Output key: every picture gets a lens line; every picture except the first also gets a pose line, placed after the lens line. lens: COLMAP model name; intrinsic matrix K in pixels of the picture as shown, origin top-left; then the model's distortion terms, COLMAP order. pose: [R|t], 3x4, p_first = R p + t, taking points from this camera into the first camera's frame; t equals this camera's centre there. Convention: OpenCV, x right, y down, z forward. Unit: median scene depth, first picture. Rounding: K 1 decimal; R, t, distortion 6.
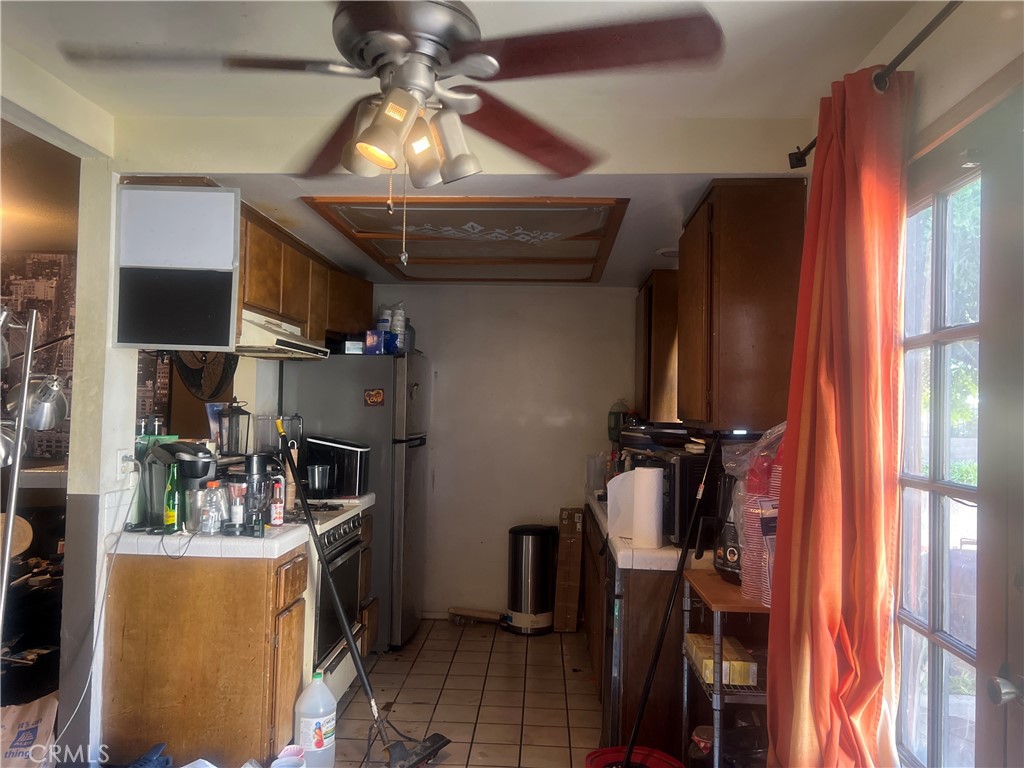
lens RADIAL K [[786.7, 0, 512.0], [0, 786.7, 384.0], [0, 0, 1]] dist [0.039078, -0.069820]
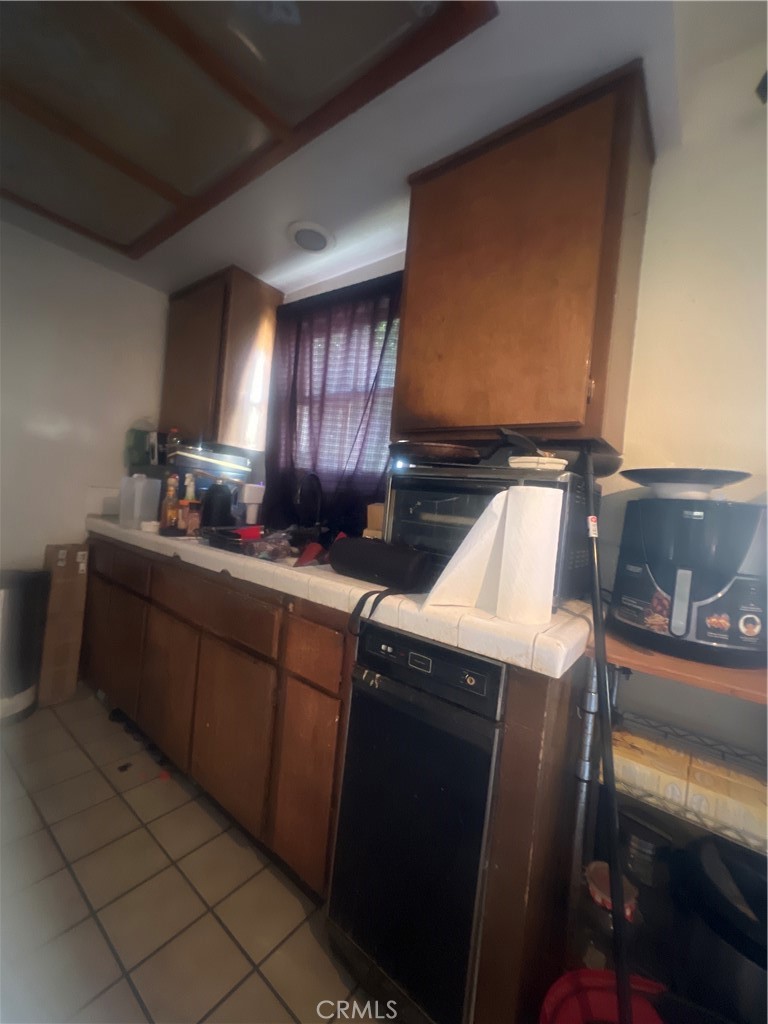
lens RADIAL K [[419.1, 0, 384.0], [0, 419.1, 512.0], [0, 0, 1]] dist [0.001422, 0.000137]
pose [[0.578384, 0.011529, 0.815683, -0.099150], [-0.107421, 0.992269, 0.062145, 0.079401], [-0.808661, -0.123566, 0.575151, 0.615018]]
